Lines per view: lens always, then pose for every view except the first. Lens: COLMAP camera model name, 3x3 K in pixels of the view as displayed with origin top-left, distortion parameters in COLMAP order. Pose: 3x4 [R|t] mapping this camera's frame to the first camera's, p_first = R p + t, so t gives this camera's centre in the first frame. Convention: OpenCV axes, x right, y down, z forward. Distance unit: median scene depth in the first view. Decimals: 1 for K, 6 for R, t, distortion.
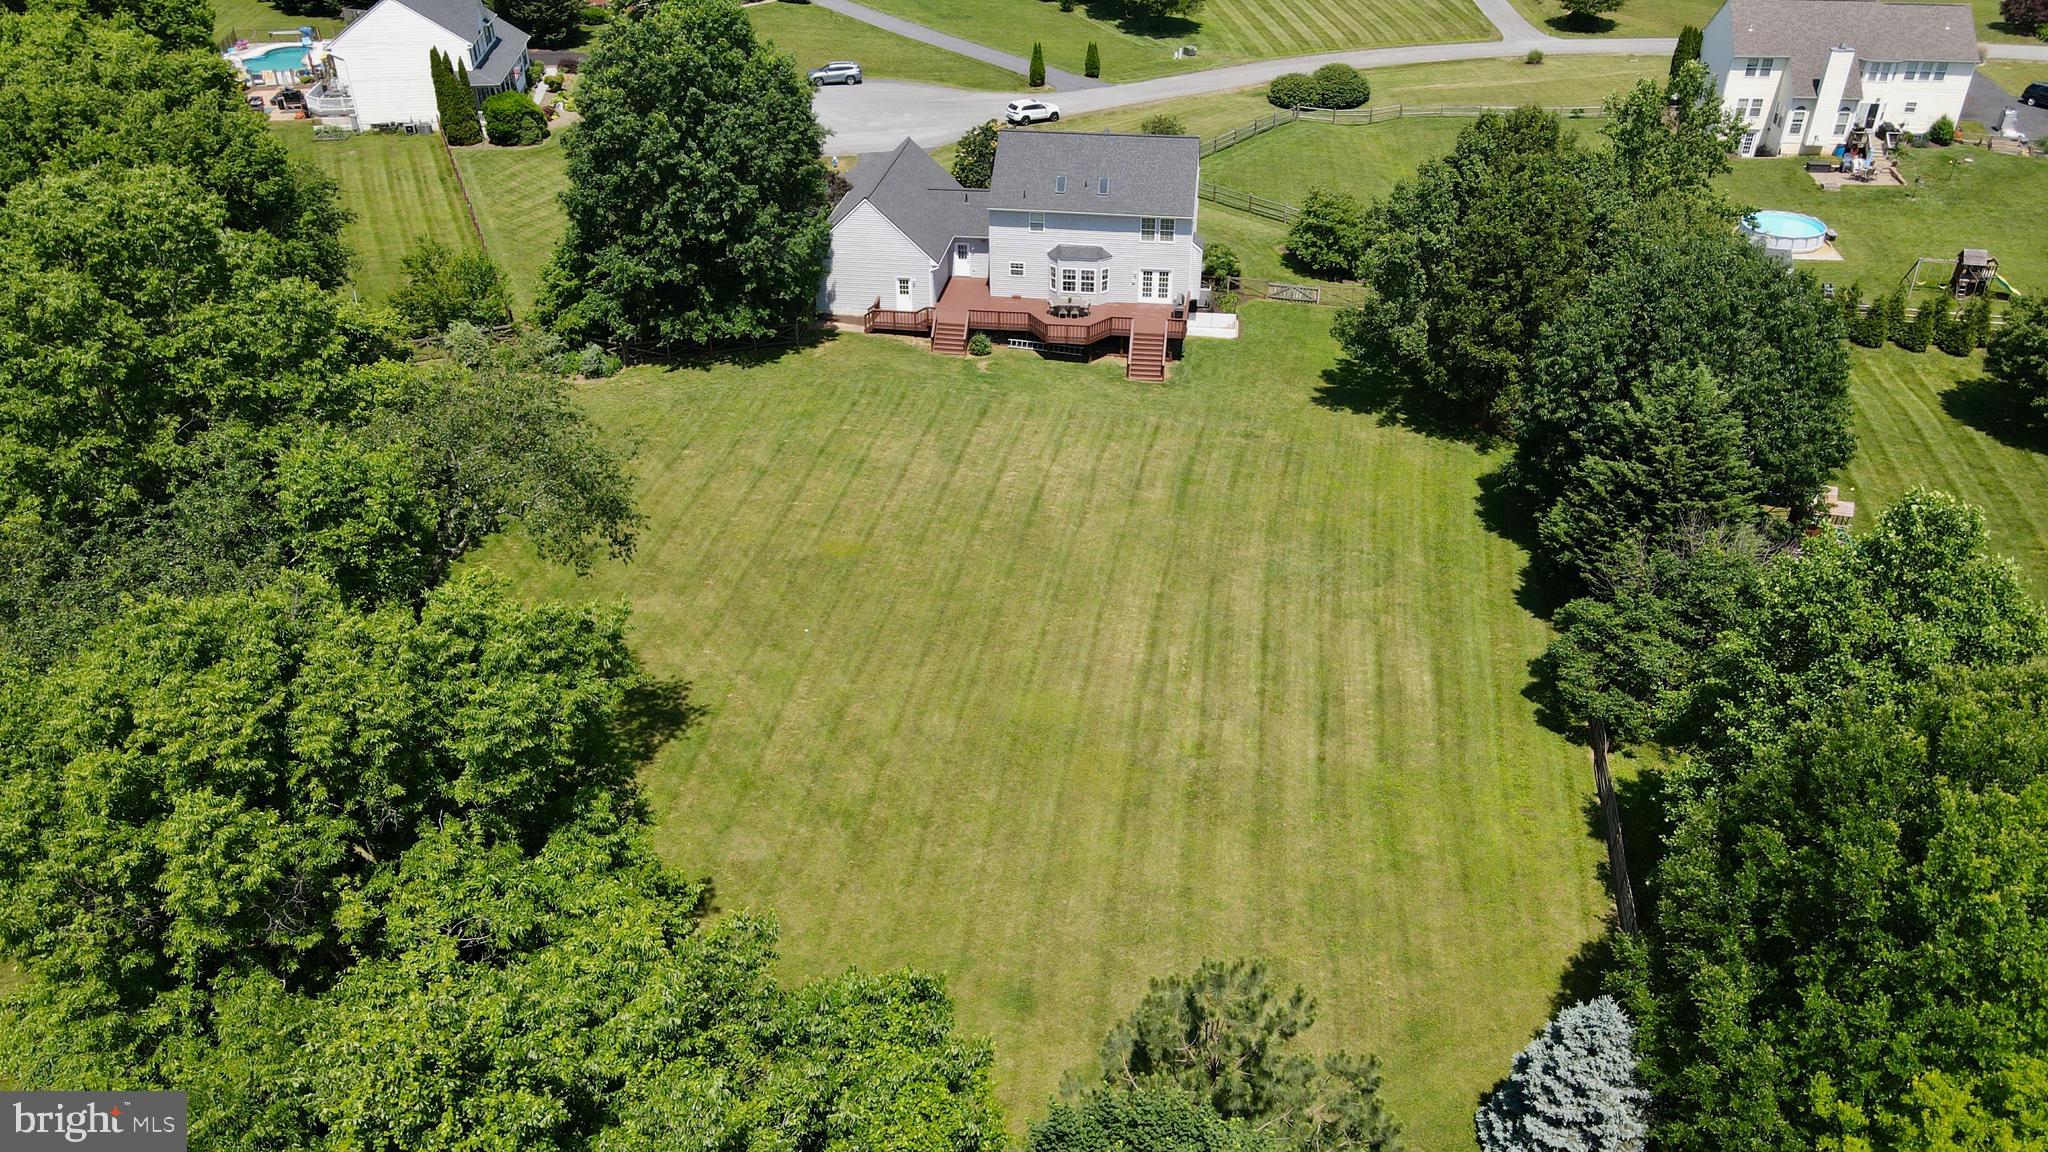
lens RADIAL K [[1516.6, 0, 1033.9], [0, 1516.6, 577.0], [0, 0, 1]] dist [-0.006791, 0.000606]
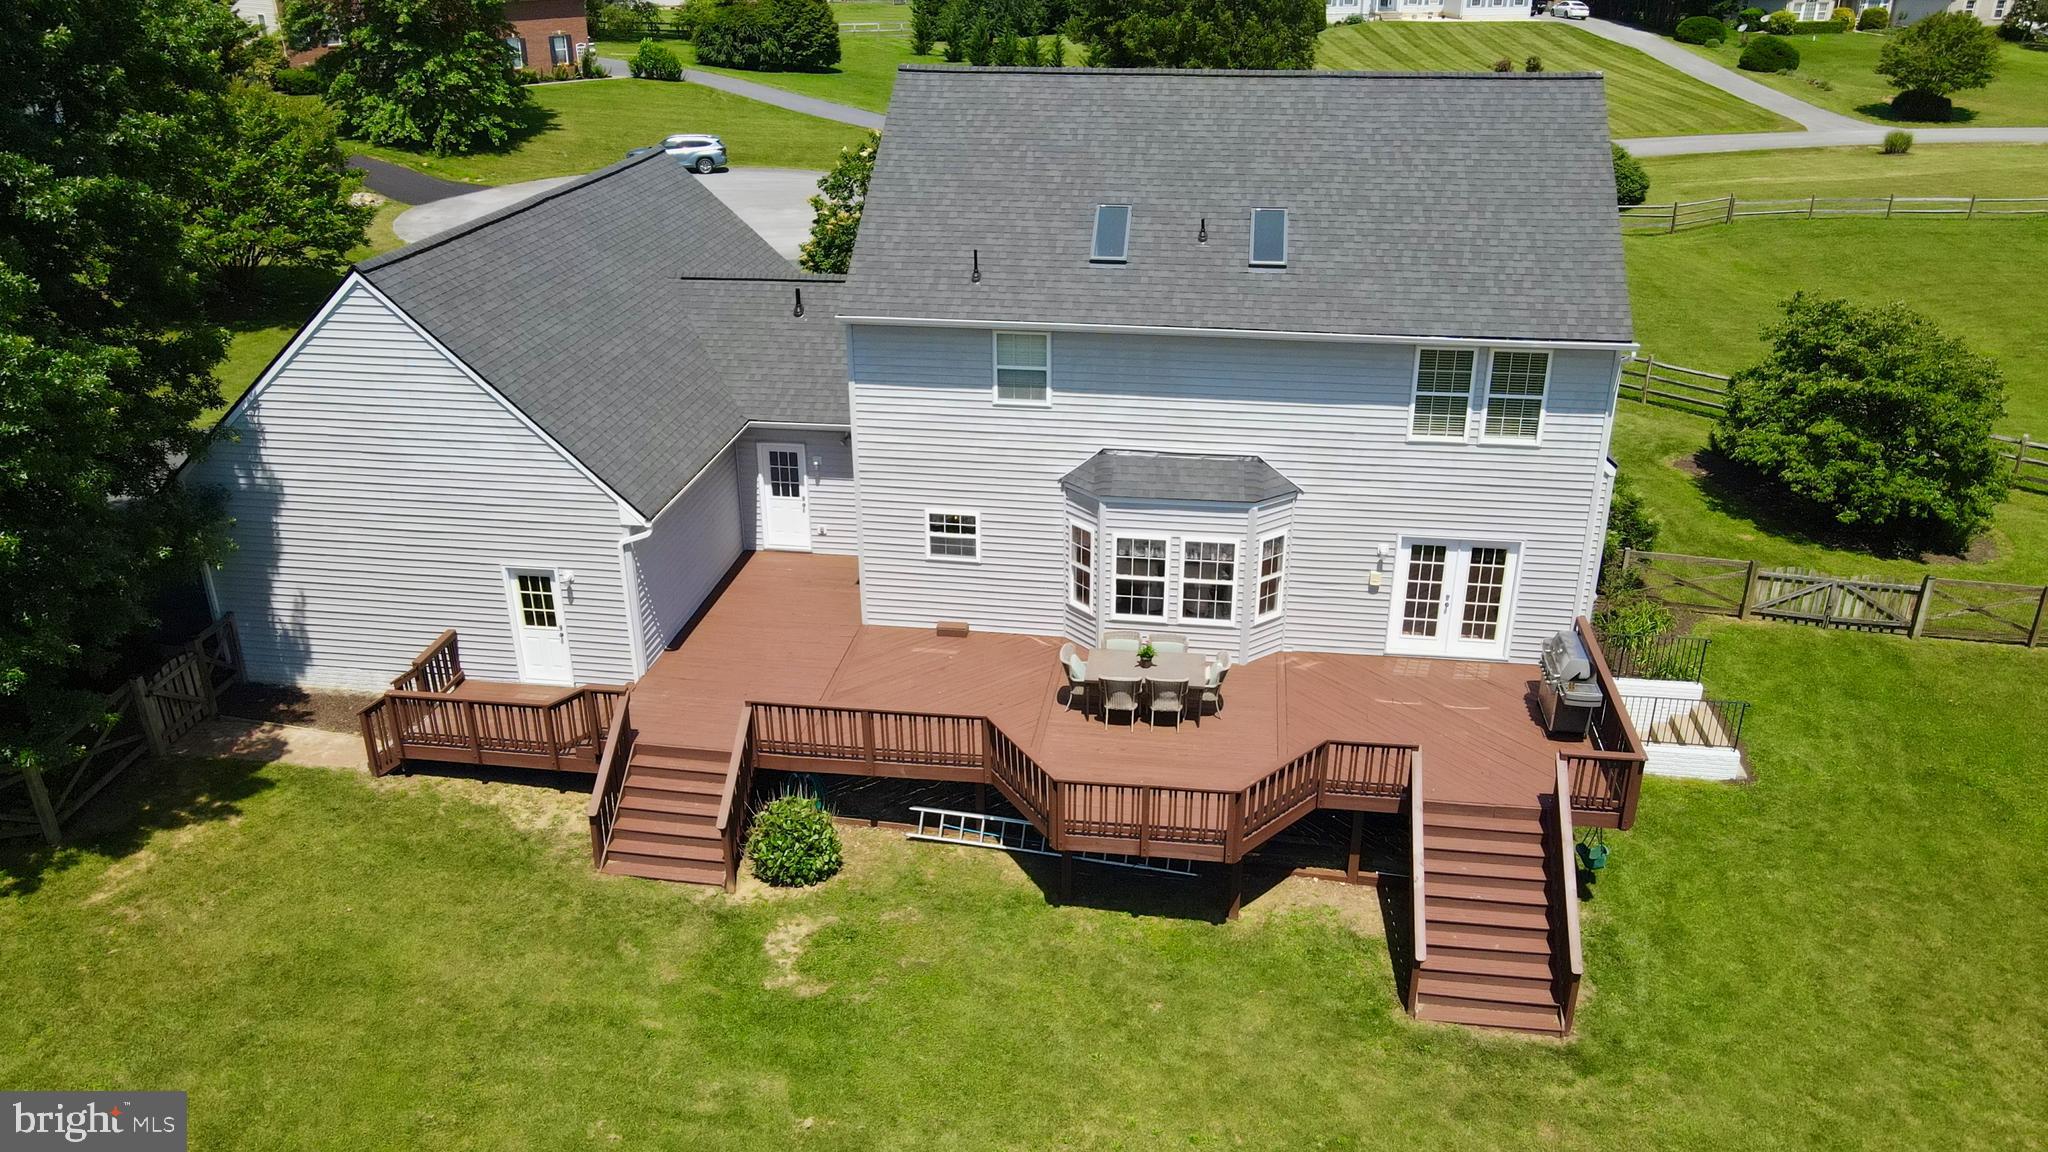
lens RADIAL K [[1516.6, 0, 1033.9], [0, 1516.6, 577.0], [0, 0, 1]] dist [-0.006791, 0.000606]
pose [[0.999956, 0.000920, -0.009378, 0.006672], [-0.002213, 0.990323, -0.138764, -0.158152], [0.009160, 0.138779, 0.990281, 0.730850]]
